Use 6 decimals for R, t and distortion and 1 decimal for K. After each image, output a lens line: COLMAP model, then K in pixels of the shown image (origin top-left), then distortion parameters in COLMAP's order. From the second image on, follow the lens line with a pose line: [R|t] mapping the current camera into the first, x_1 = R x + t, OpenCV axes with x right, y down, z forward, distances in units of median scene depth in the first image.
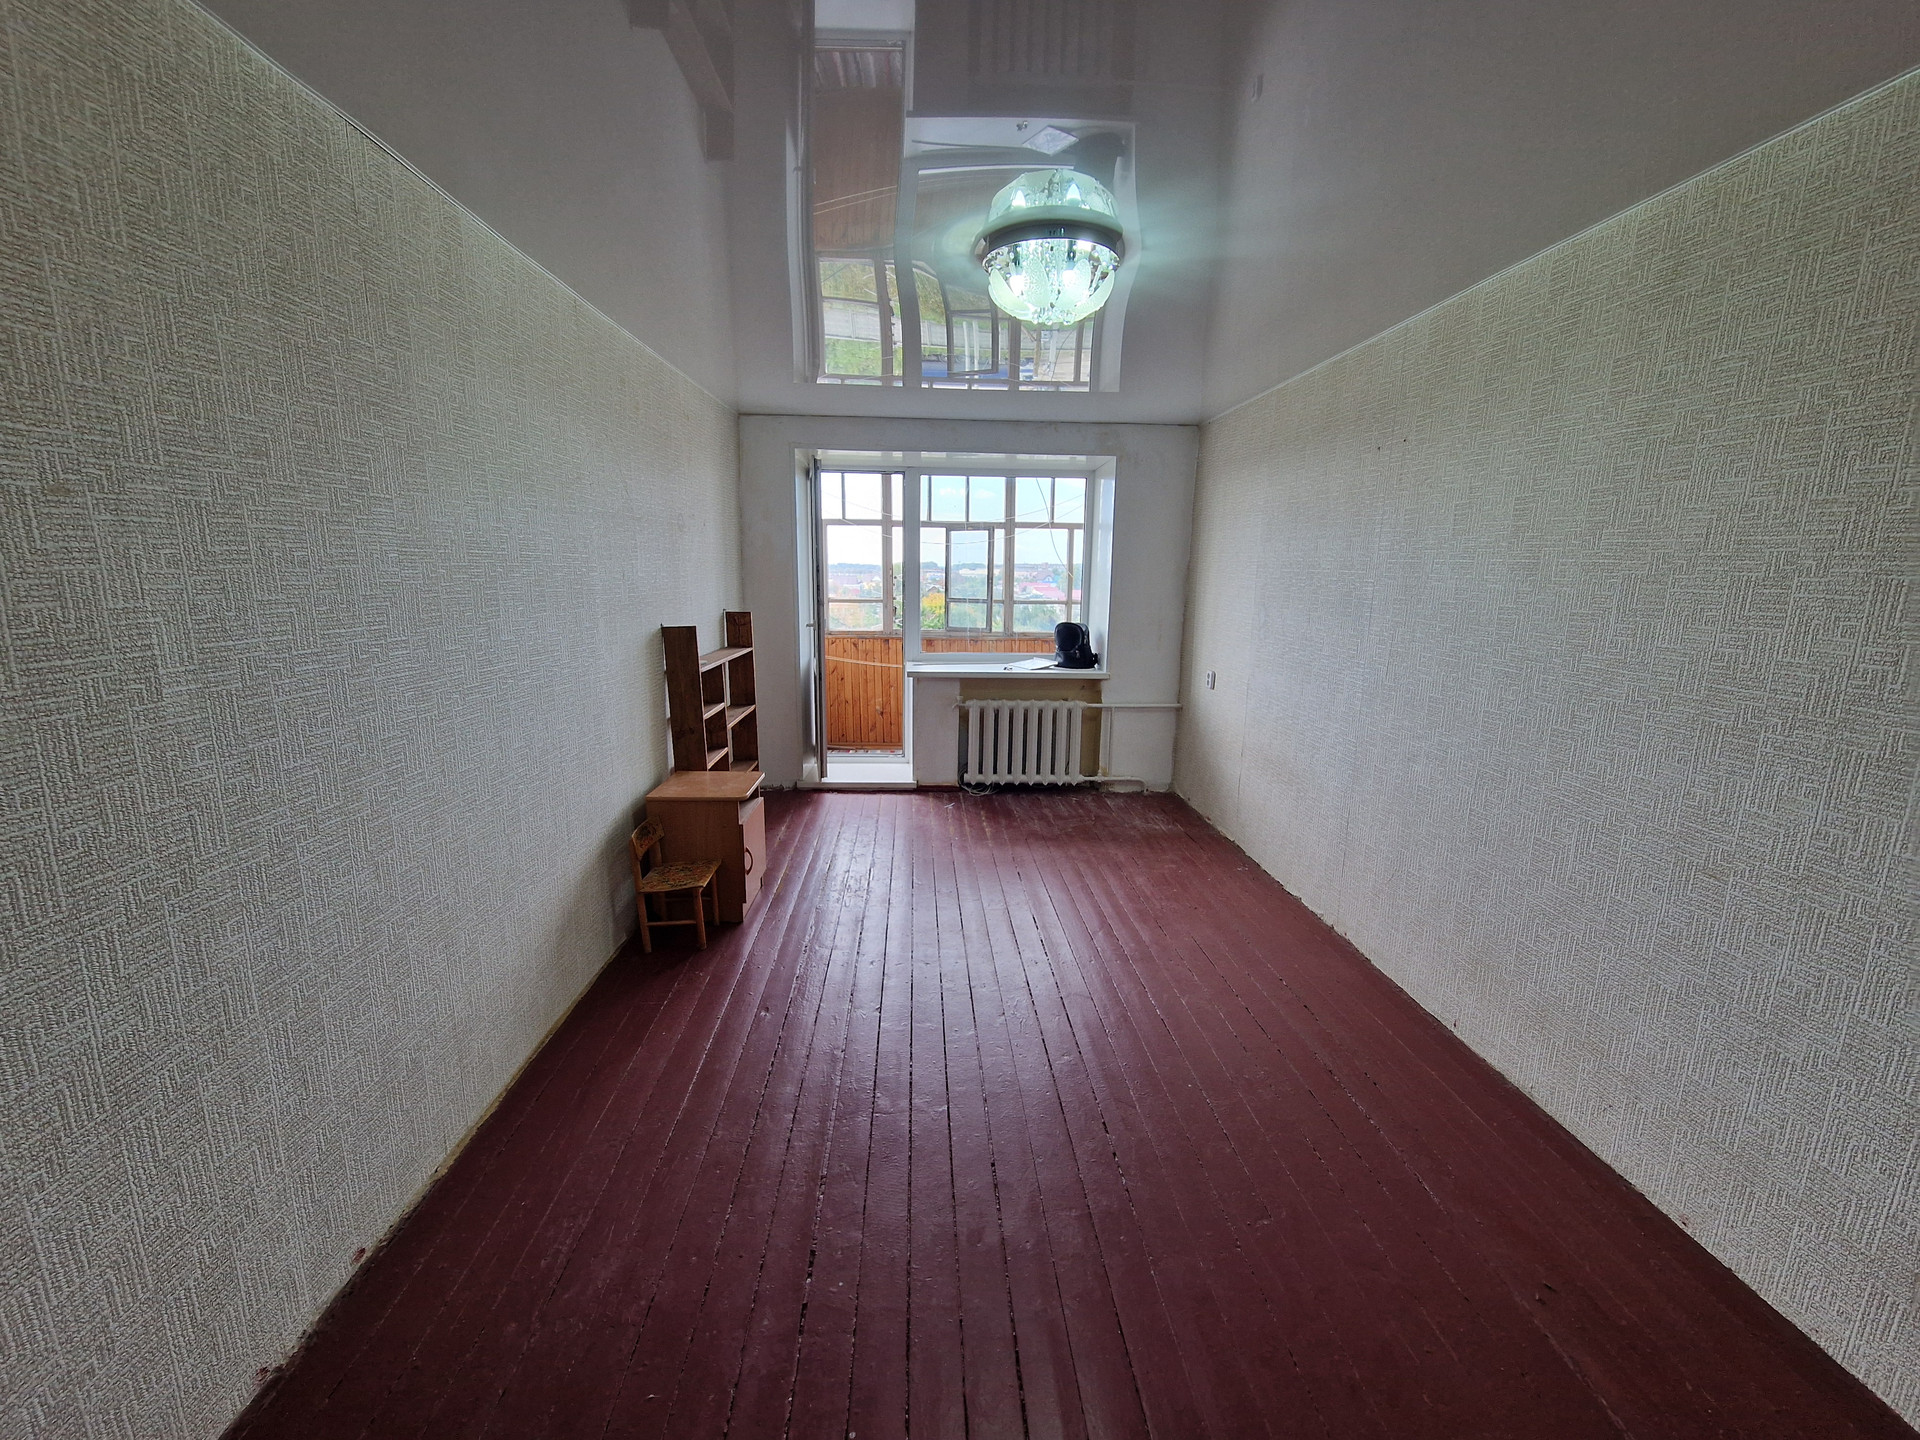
lens RADIAL K [[778.6, 0, 960.0], [0, 778.6, 720.0], [0, 0, 1]] dist [0.000213, -0.004979]
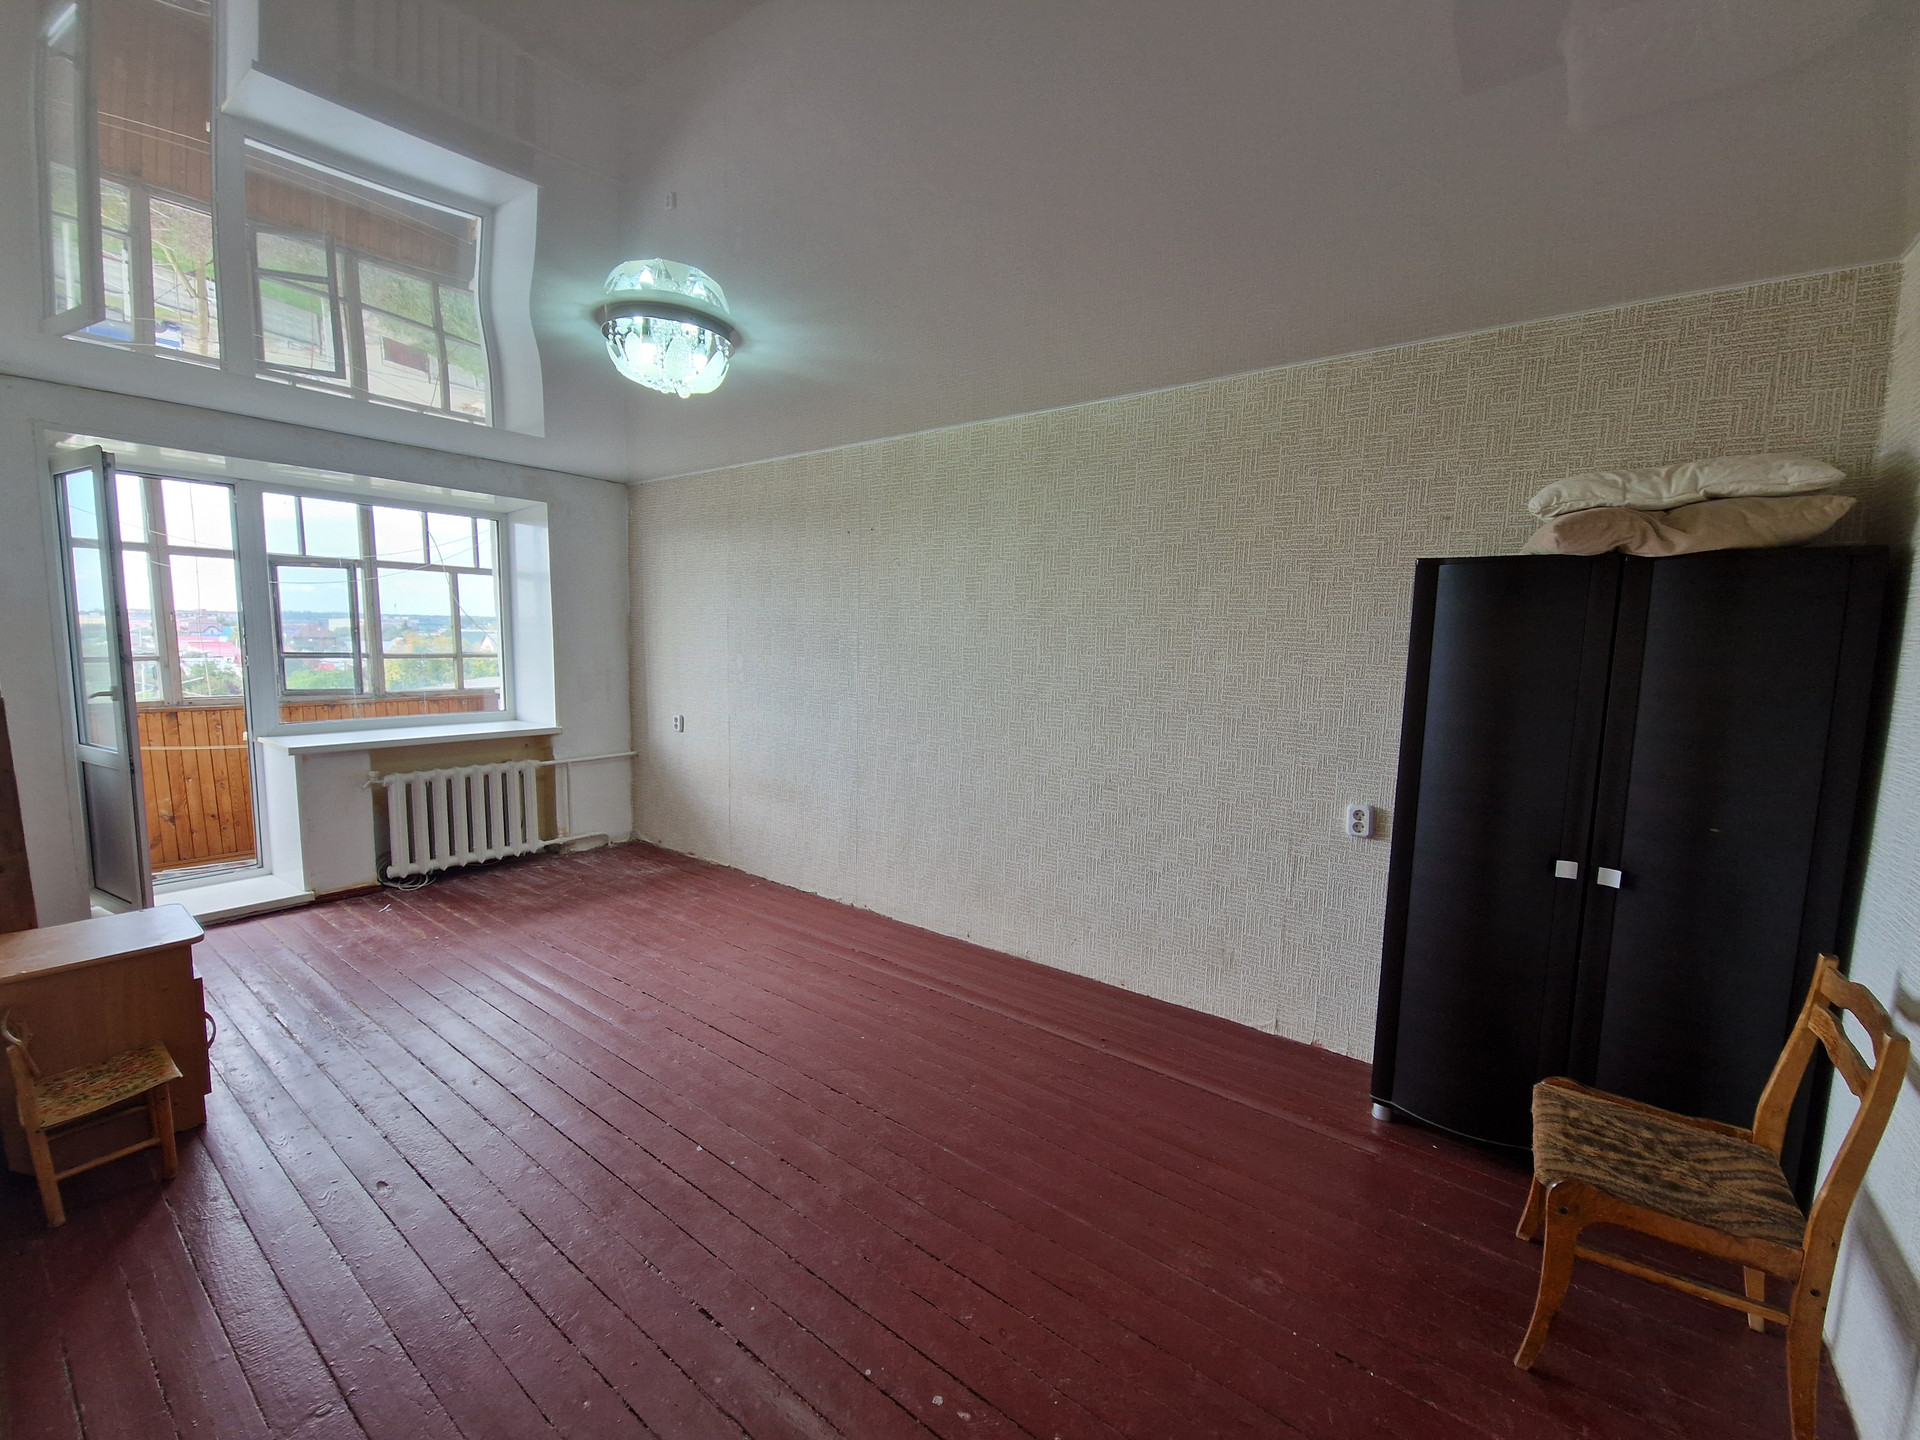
lens RADIAL K [[778.6, 0, 960.0], [0, 778.6, 720.0], [0, 0, 1]] dist [0.000213, -0.004979]
pose [[0.642693, -0.080381, 0.761896, -0.218455], [0.131513, 0.991294, -0.006355, 0.001131], [-0.754752, 0.104283, 0.647669, 0.017655]]
